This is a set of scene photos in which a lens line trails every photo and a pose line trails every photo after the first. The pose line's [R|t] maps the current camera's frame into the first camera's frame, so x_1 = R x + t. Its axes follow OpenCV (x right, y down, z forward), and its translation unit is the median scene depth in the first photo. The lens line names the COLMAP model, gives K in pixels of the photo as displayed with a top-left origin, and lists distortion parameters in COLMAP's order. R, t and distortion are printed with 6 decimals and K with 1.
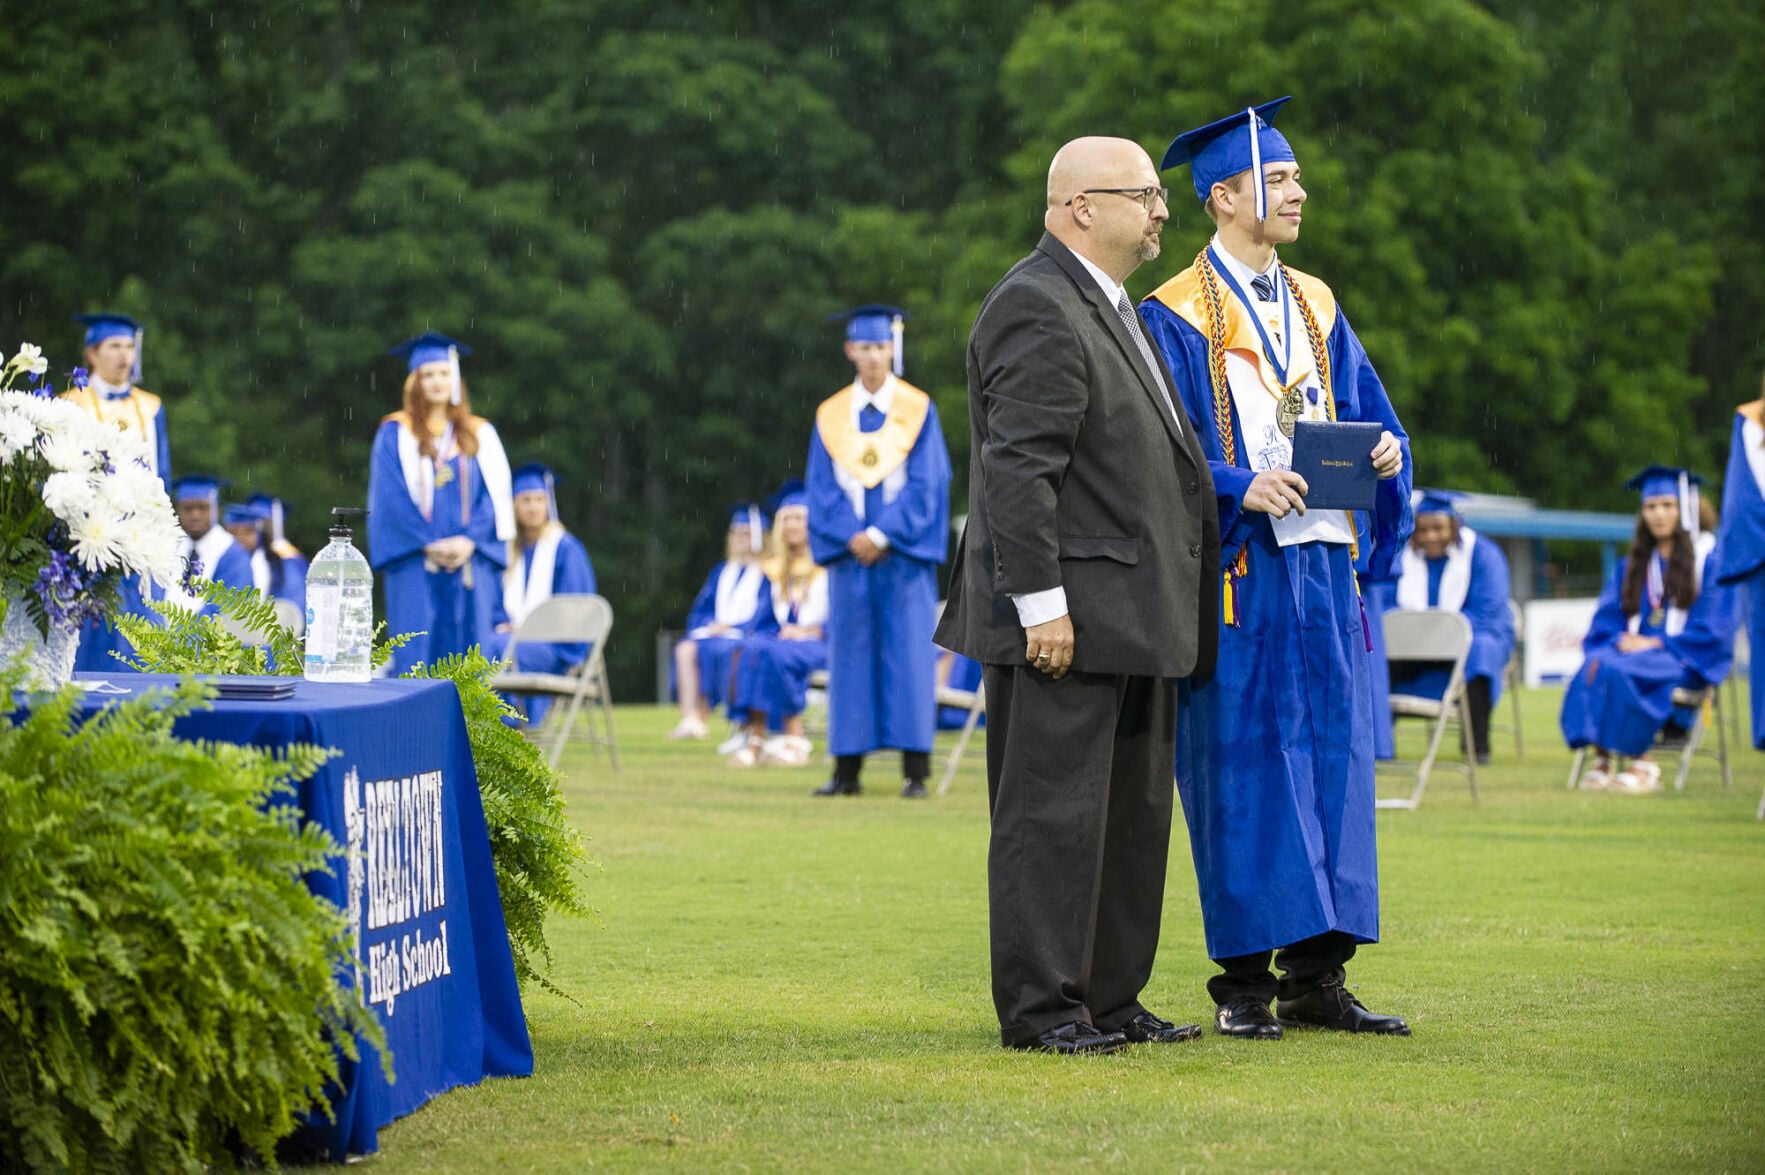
lens RADIAL K [[6061.7, 0, 882.5], [0, 6061.7, 587.5], [0, 0, 1]] dist [0.328274, 0.160004]
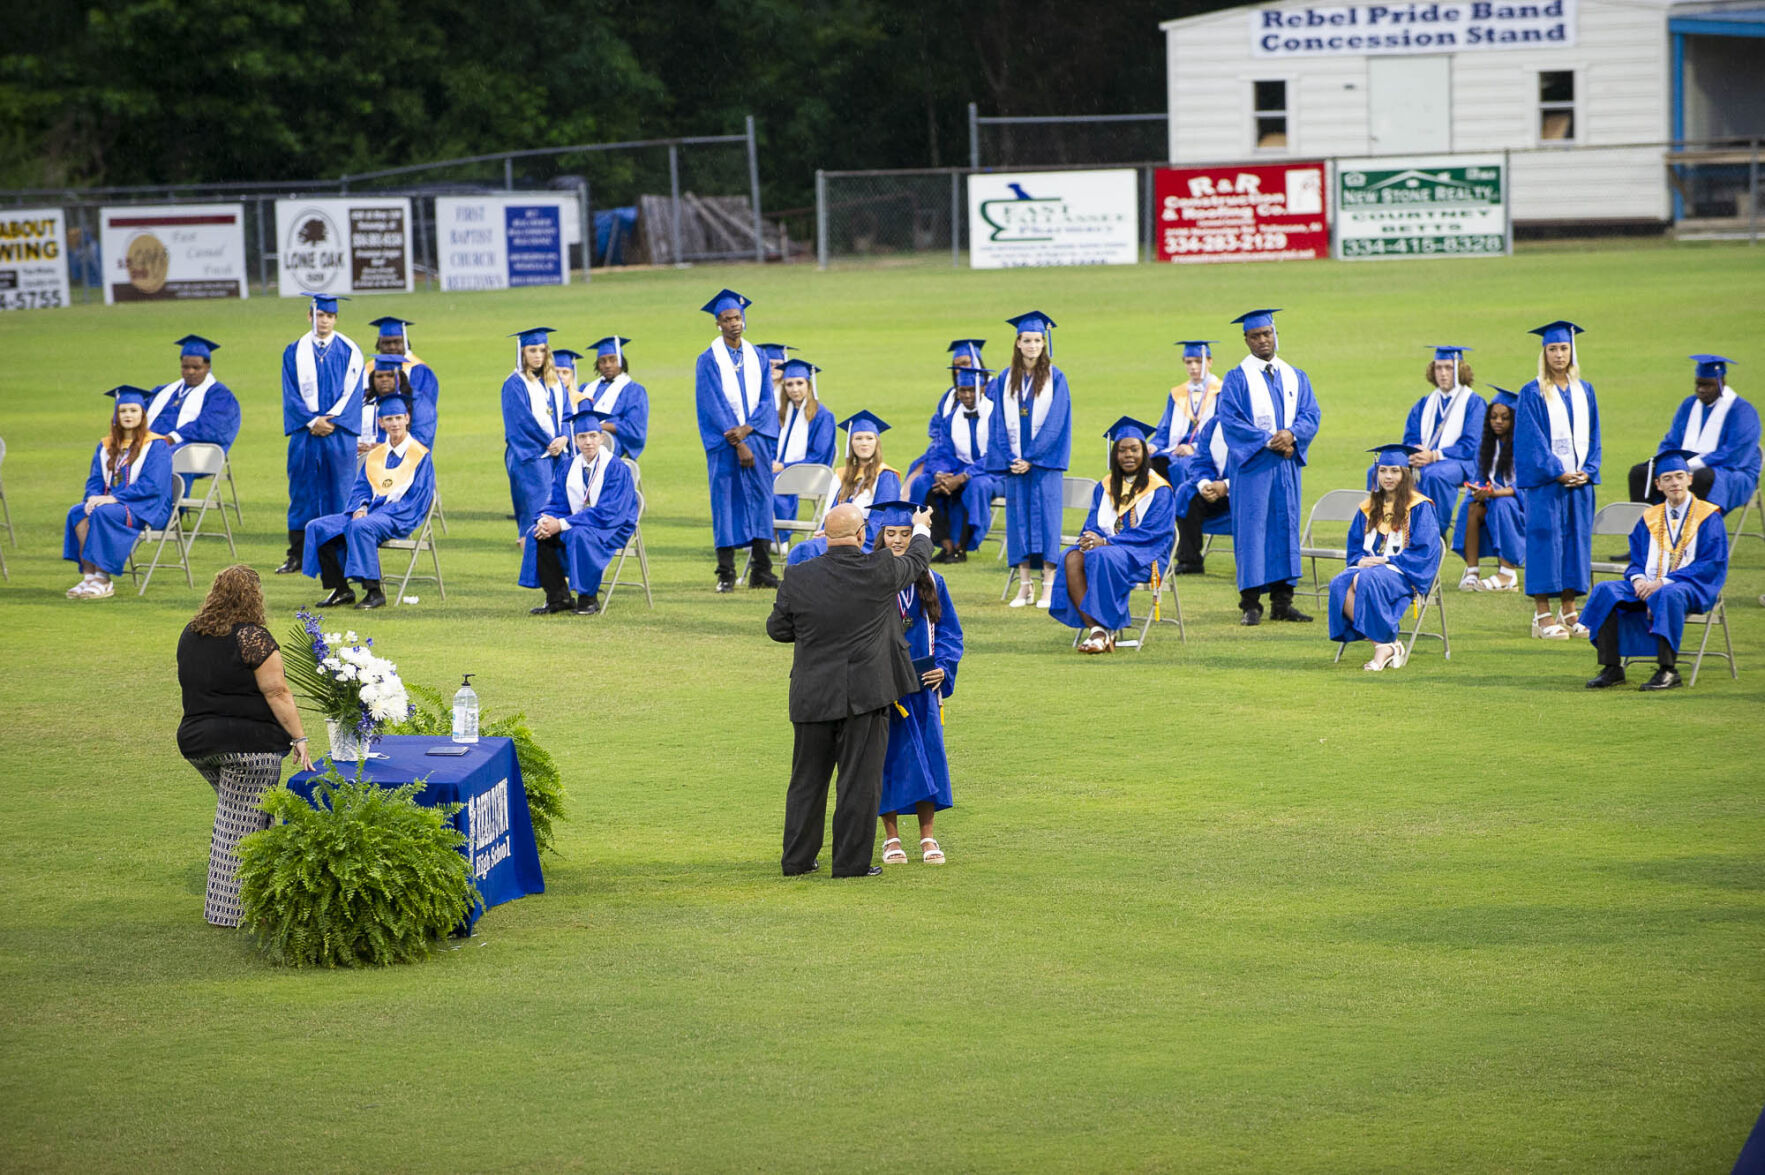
lens RADIAL K [[9191.2, 0, 882.7], [0, 9191.2, 549.0], [0, 0, 1]] dist [0.322378, 125.888935]
pose [[0.999028, -0.009420, -0.043060, 0.465094], [0.013082, 0.996247, 0.085560, -0.721001], [0.042093, -0.086040, 0.995402, -5.216097]]
